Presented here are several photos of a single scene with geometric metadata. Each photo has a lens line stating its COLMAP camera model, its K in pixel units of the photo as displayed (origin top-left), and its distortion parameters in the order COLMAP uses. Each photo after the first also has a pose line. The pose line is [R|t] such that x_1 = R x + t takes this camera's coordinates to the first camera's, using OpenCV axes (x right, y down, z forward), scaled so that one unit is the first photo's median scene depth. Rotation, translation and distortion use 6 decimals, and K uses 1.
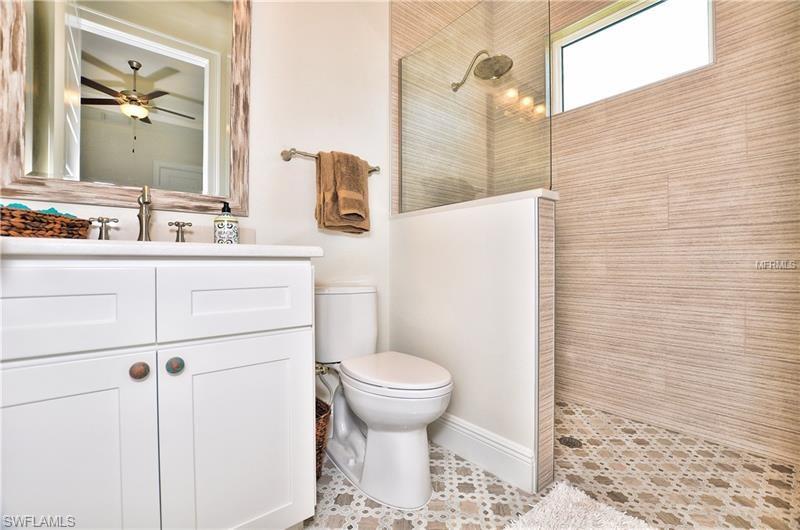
lens RADIAL K [[353.3, 0, 400.7], [0, 353.3, 265.2], [0, 0, 1]] dist [-0.030984, 0.005061]
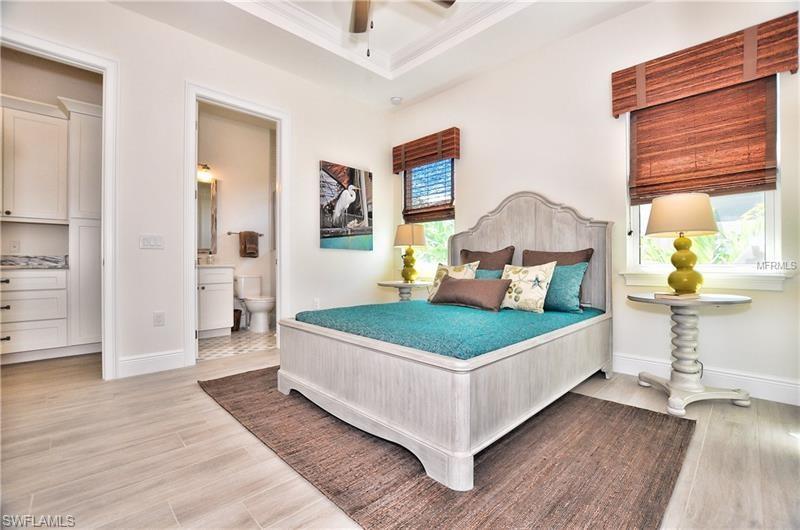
lens RADIAL K [[353.3, 0, 399.9], [0, 353.3, 265.6], [0, 0, 1]] dist [-0.030984, 0.005061]
pose [[0.996451, 0.003602, 0.084098, 0.938836], [-0.003867, 0.999988, 0.002987, -0.040831], [-0.084086, -0.003302, 0.996453, -2.265223]]
